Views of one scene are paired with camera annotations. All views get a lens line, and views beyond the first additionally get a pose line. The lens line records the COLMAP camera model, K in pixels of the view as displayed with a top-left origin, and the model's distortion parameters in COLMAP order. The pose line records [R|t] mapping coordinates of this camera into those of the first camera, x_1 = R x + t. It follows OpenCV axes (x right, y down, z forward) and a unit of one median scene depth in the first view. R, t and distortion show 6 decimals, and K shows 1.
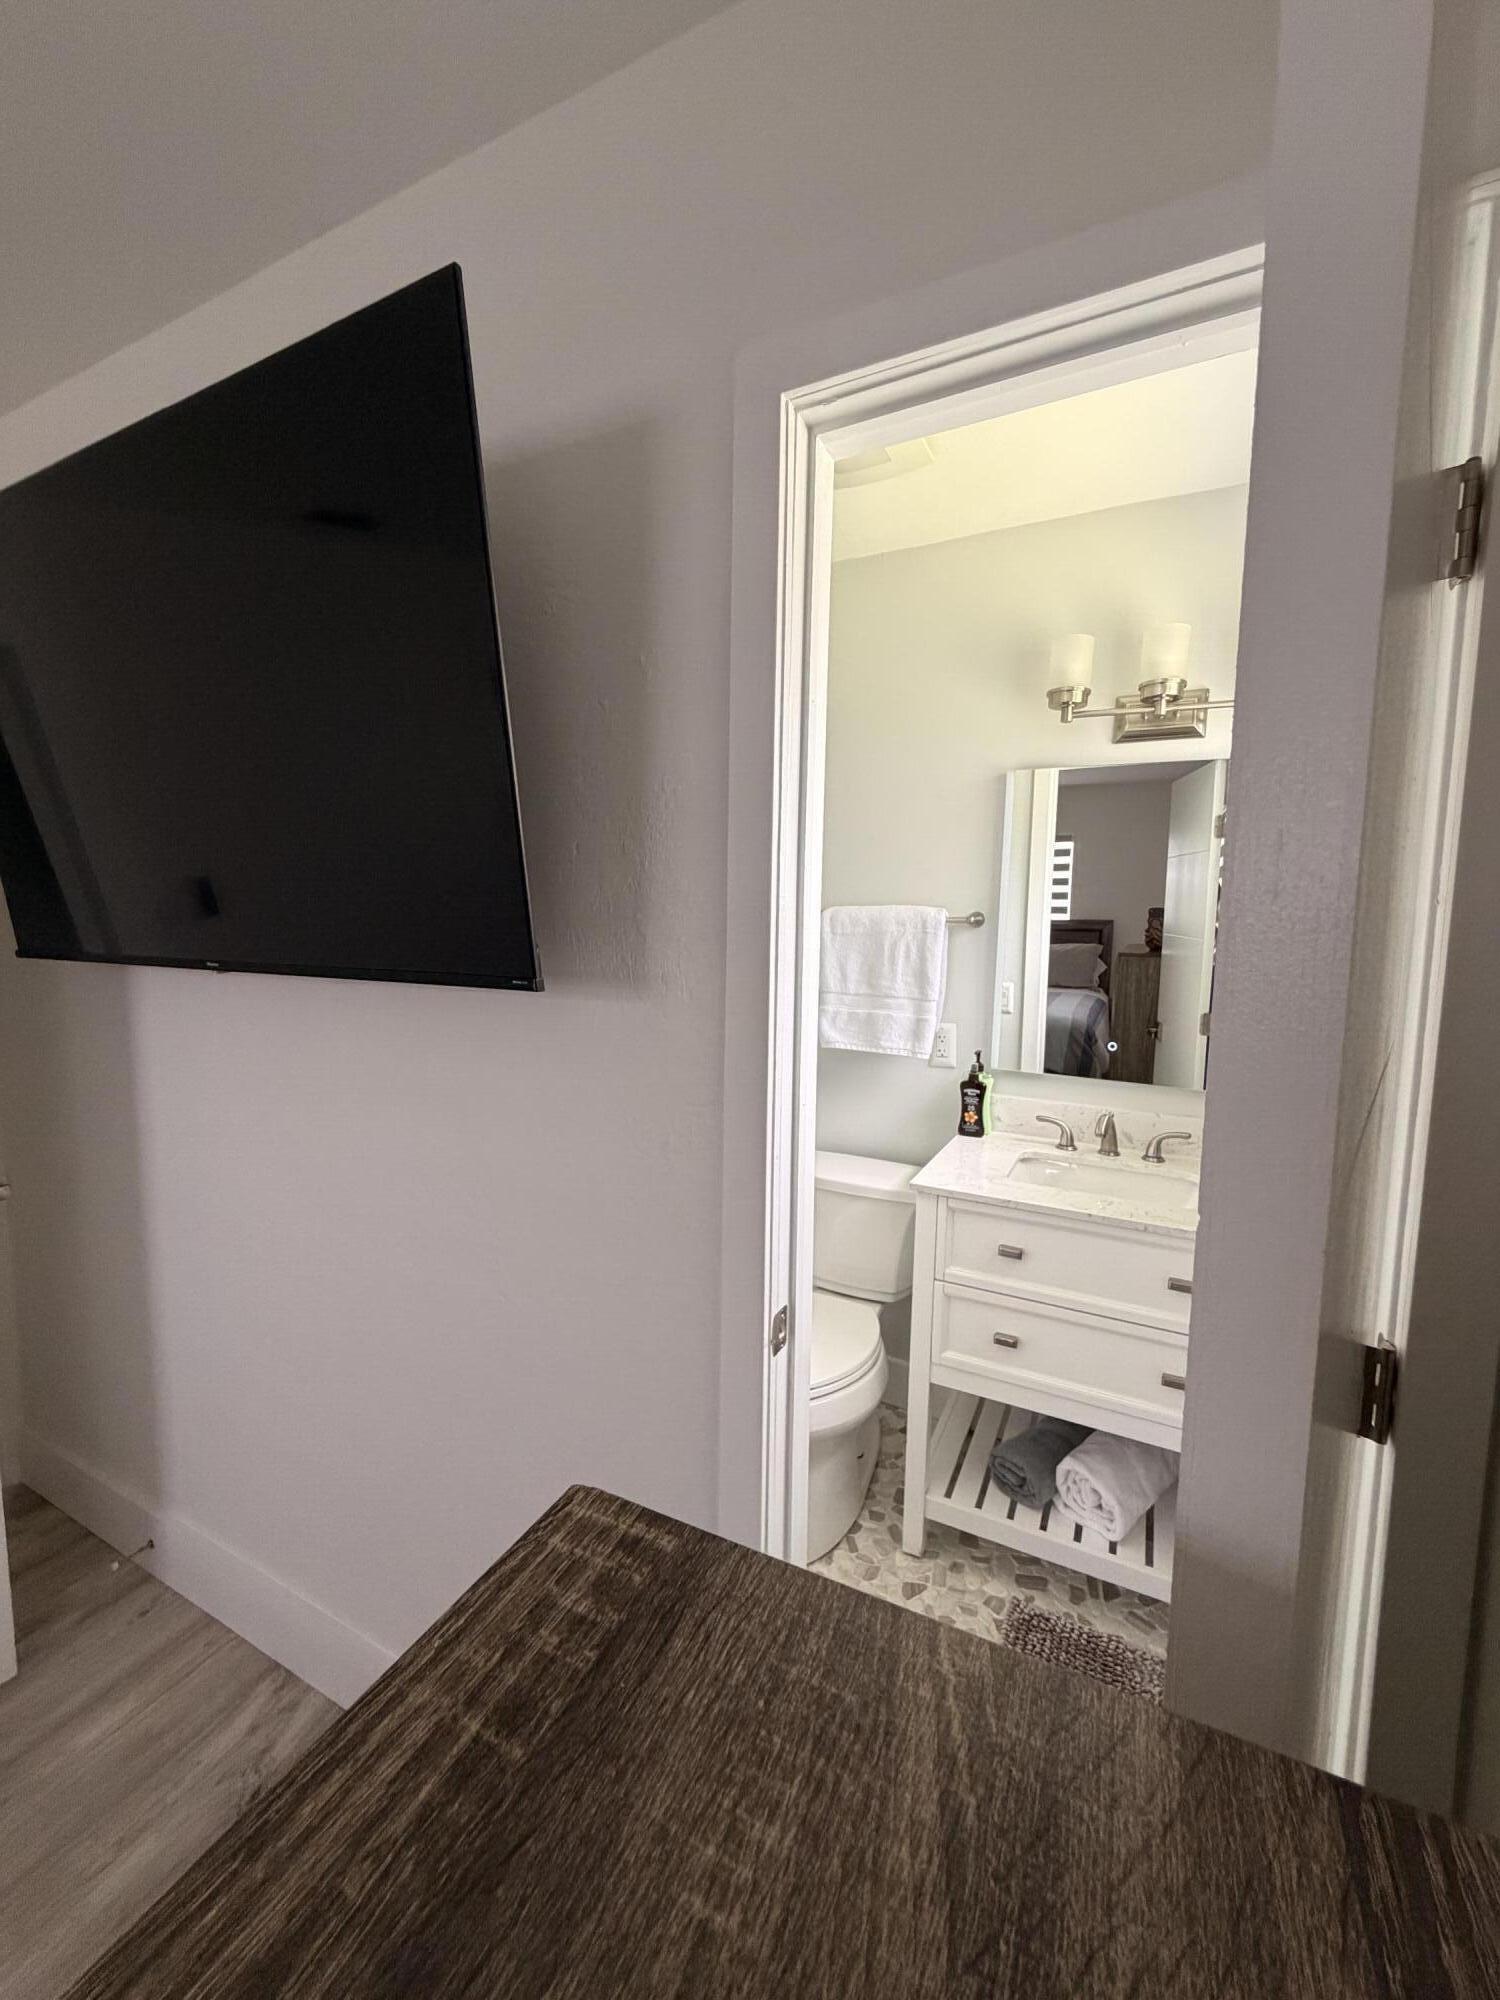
lens RADIAL K [[800.8, 0, 746.2], [0, 800.8, 996.0], [0, 0, 1]] dist [0.000765, -0.000008]
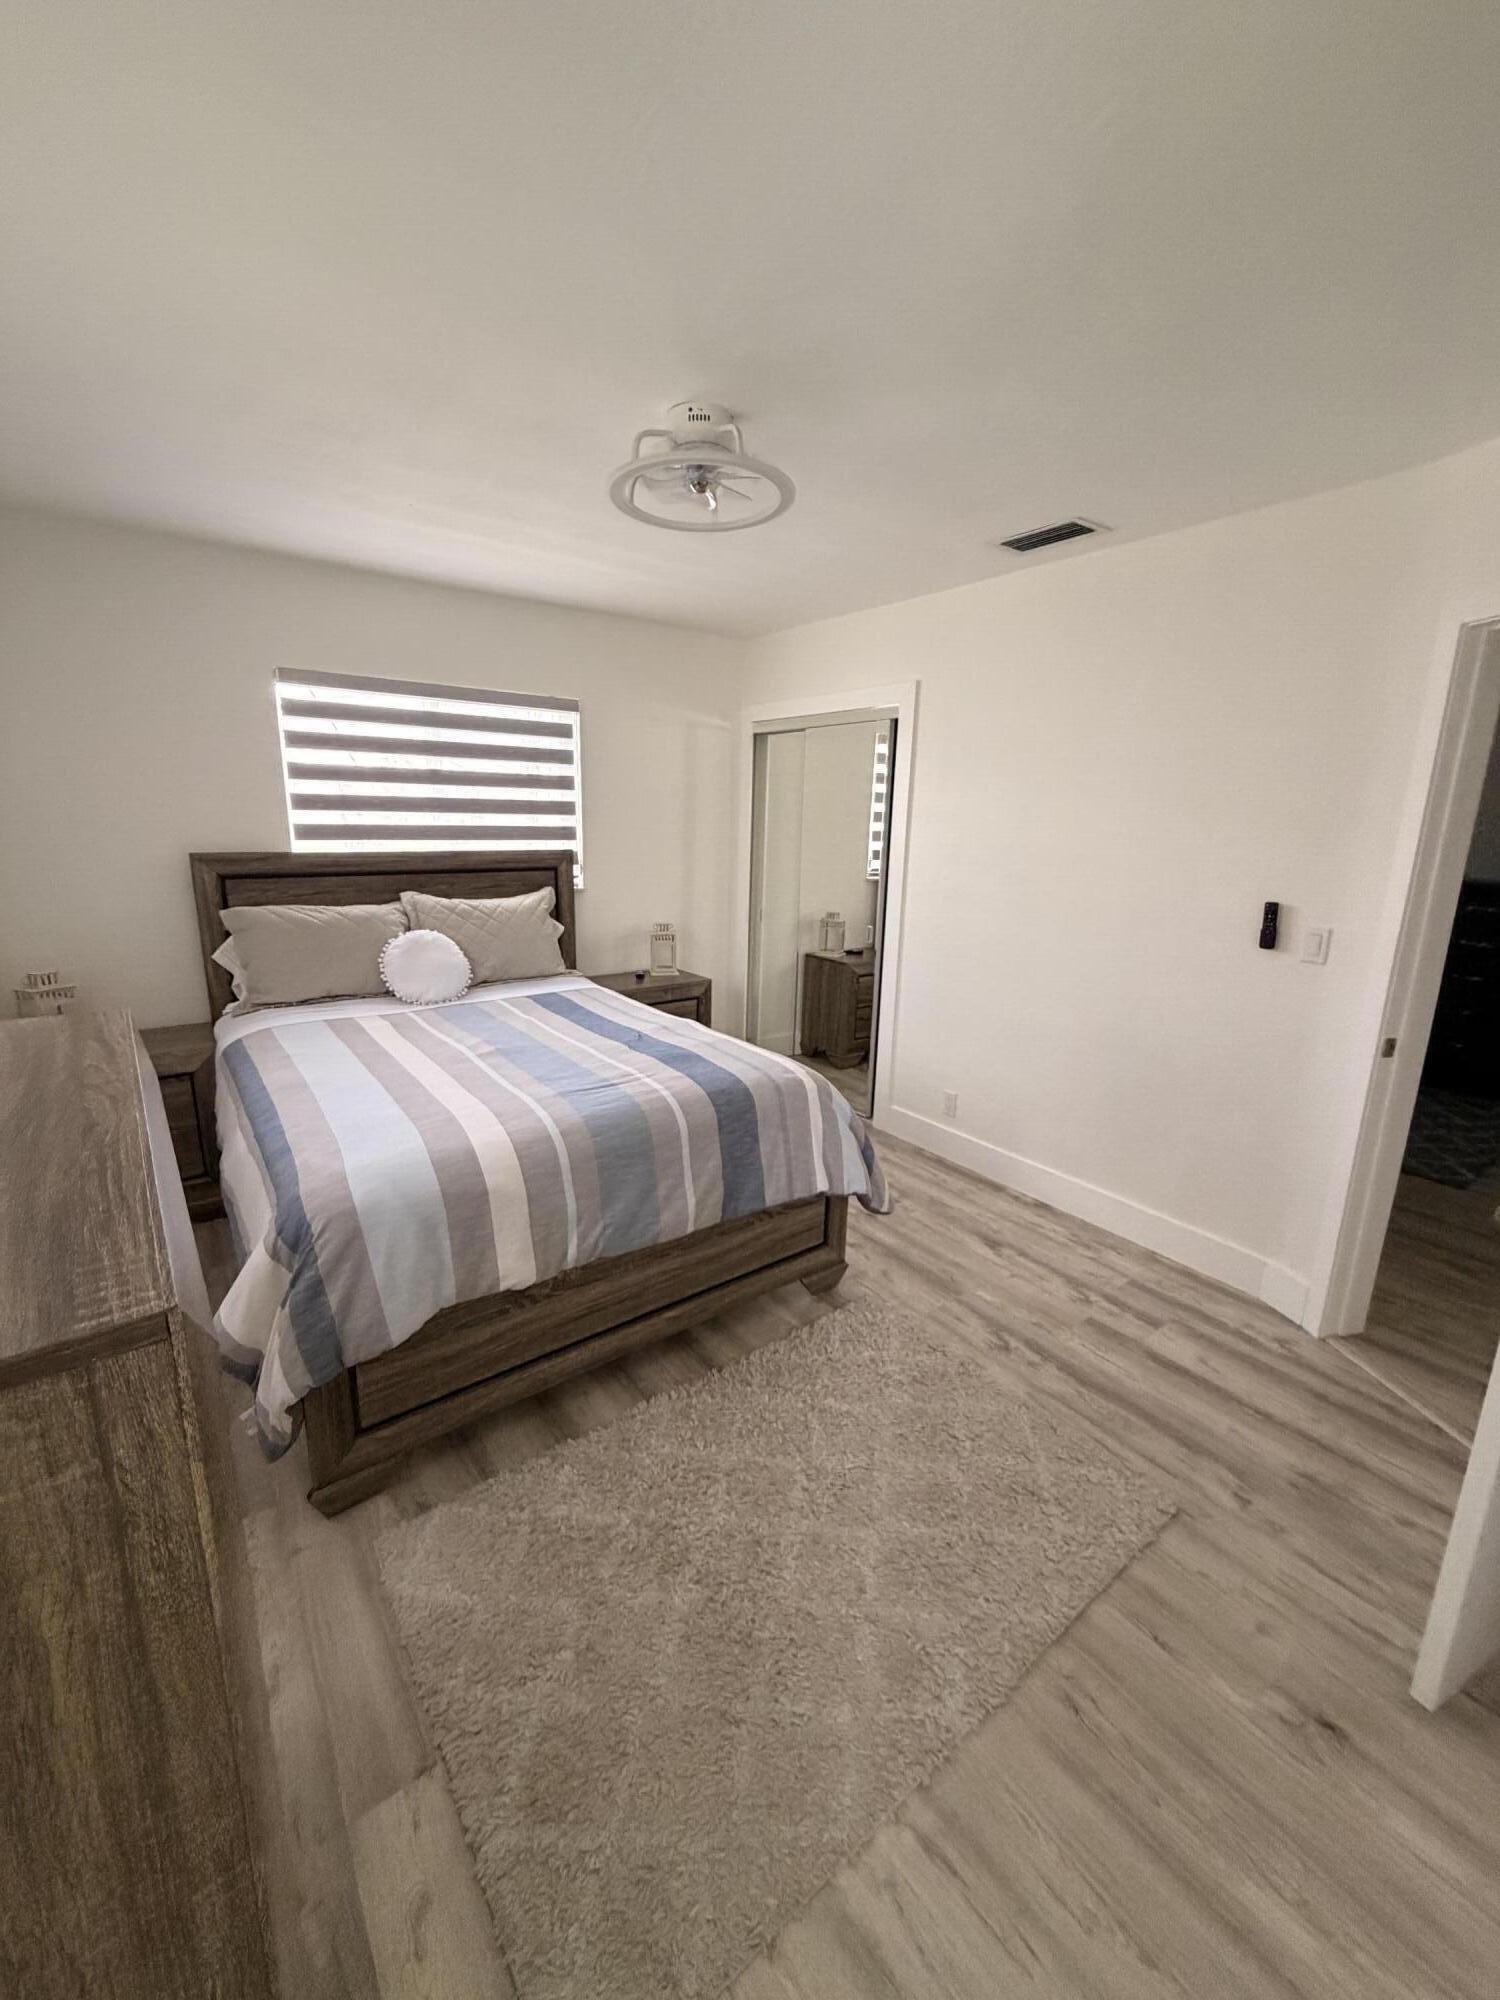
lens RADIAL K [[800.8, 0, 754.6], [0, 800.8, 1006.3], [0, 0, 1]] dist [0.000765, -0.000008]
pose [[-0.434421, 0.186105, -0.881274, 0.125065], [-0.119226, 0.957930, 0.261066, -0.114122], [0.892784, 0.218483, -0.393956, 0.532553]]
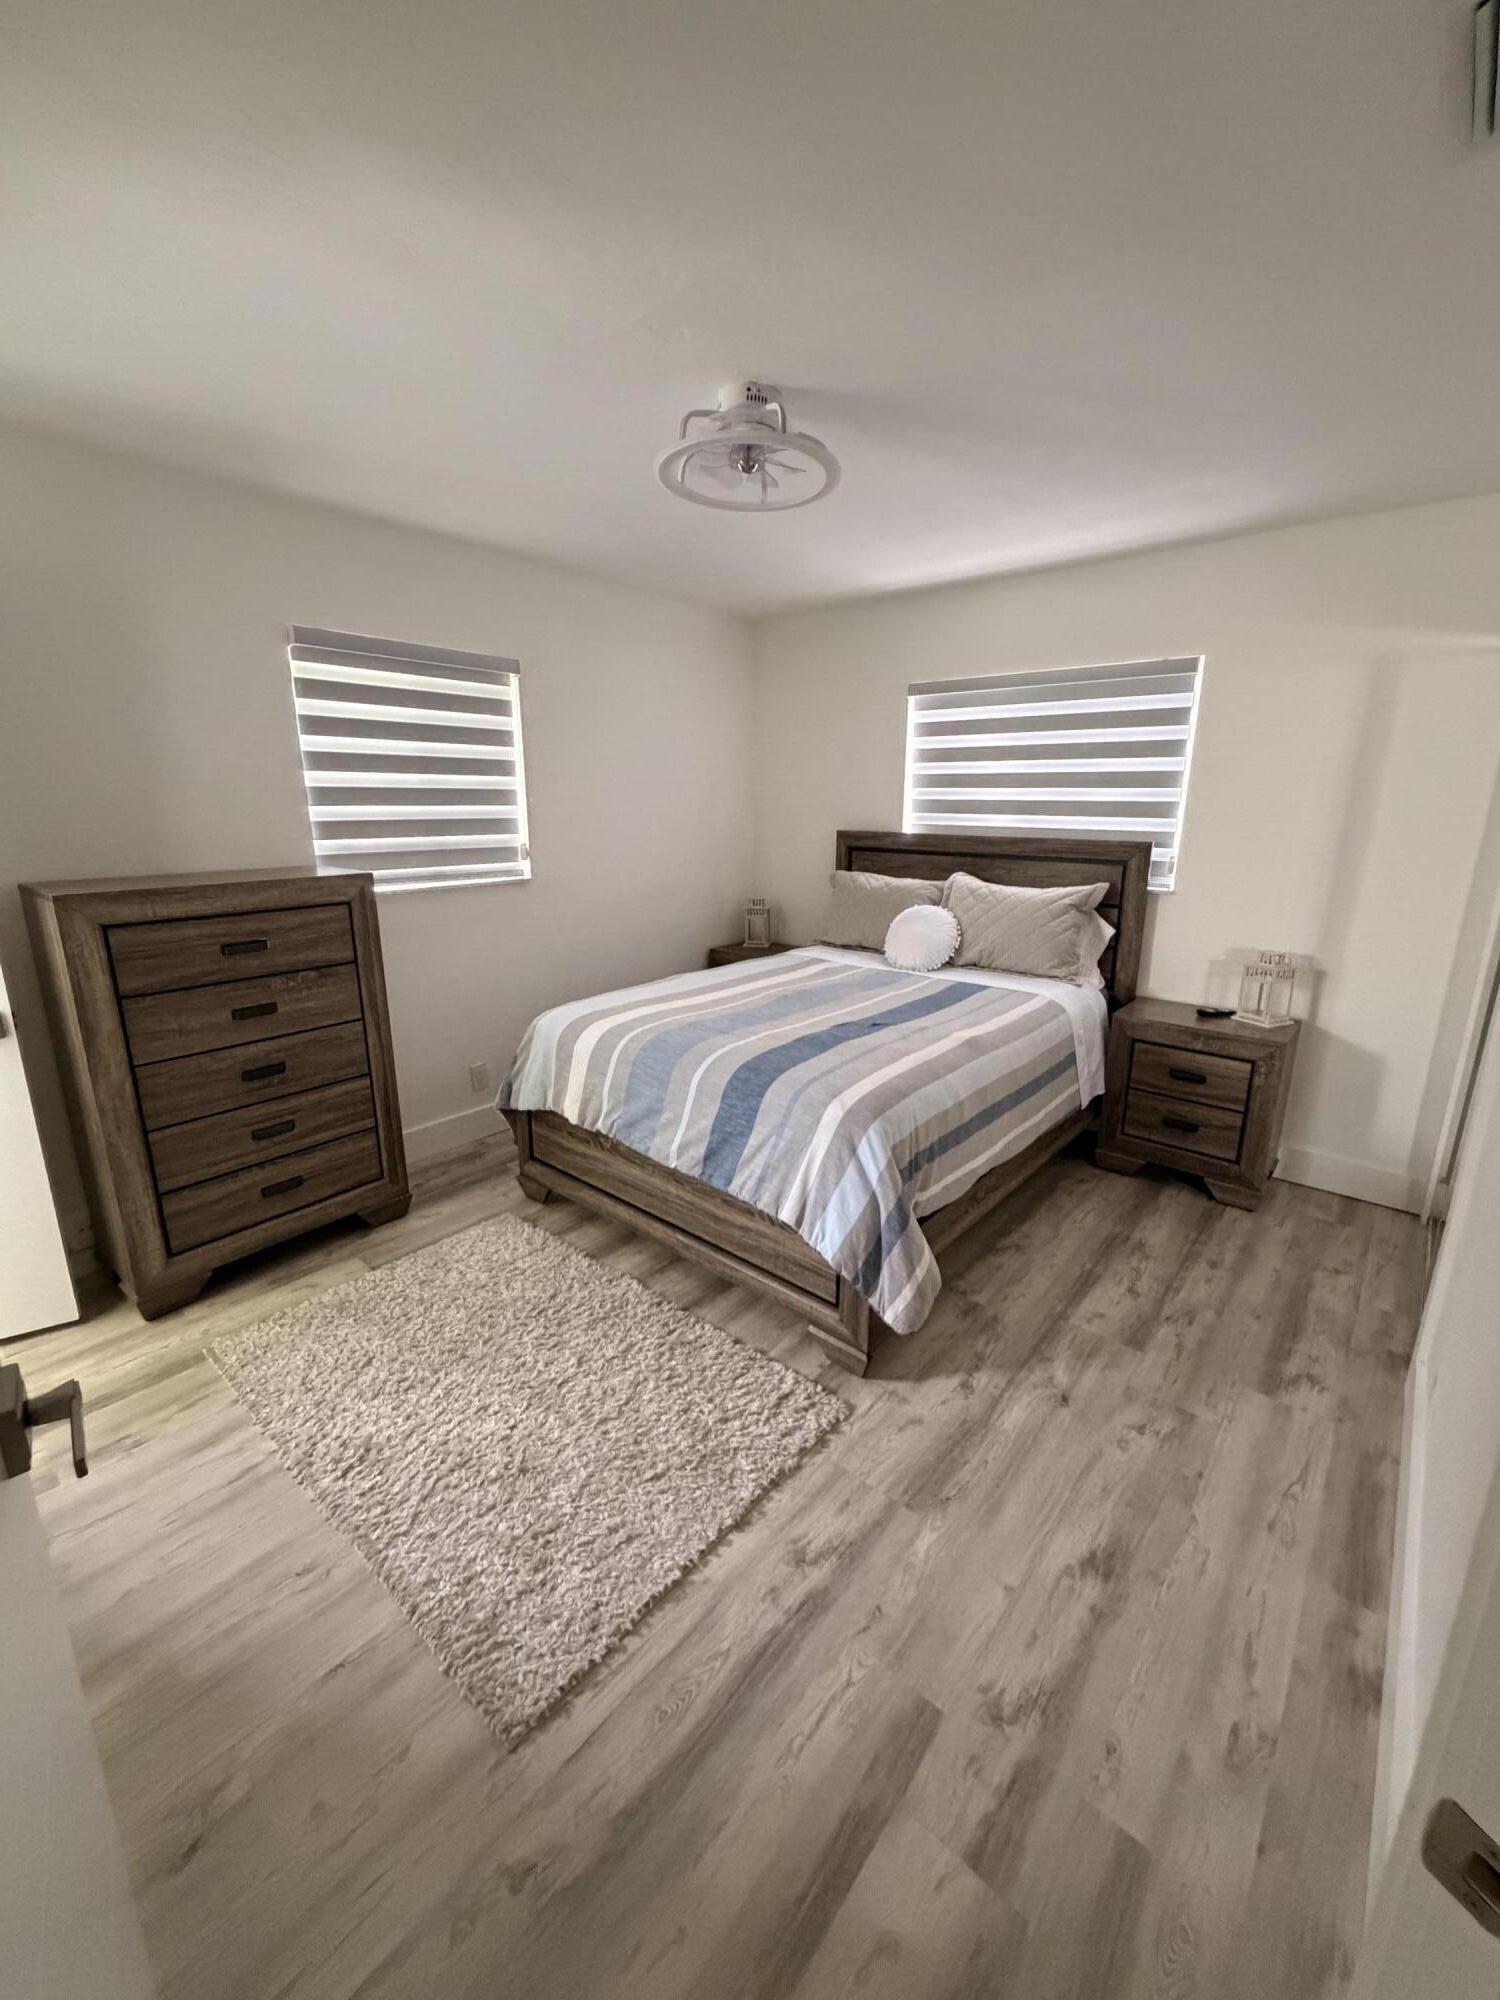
lens RADIAL K [[800.8, 0, 740.6], [0, 800.8, 995.7], [0, 0, 1]] dist [0.000765, -0.000008]
pose [[-0.970664, -0.080267, 0.226647, -1.712950], [0.001689, 0.940332, 0.340253, -0.214629], [-0.240435, 0.330654, -0.912611, 1.367930]]
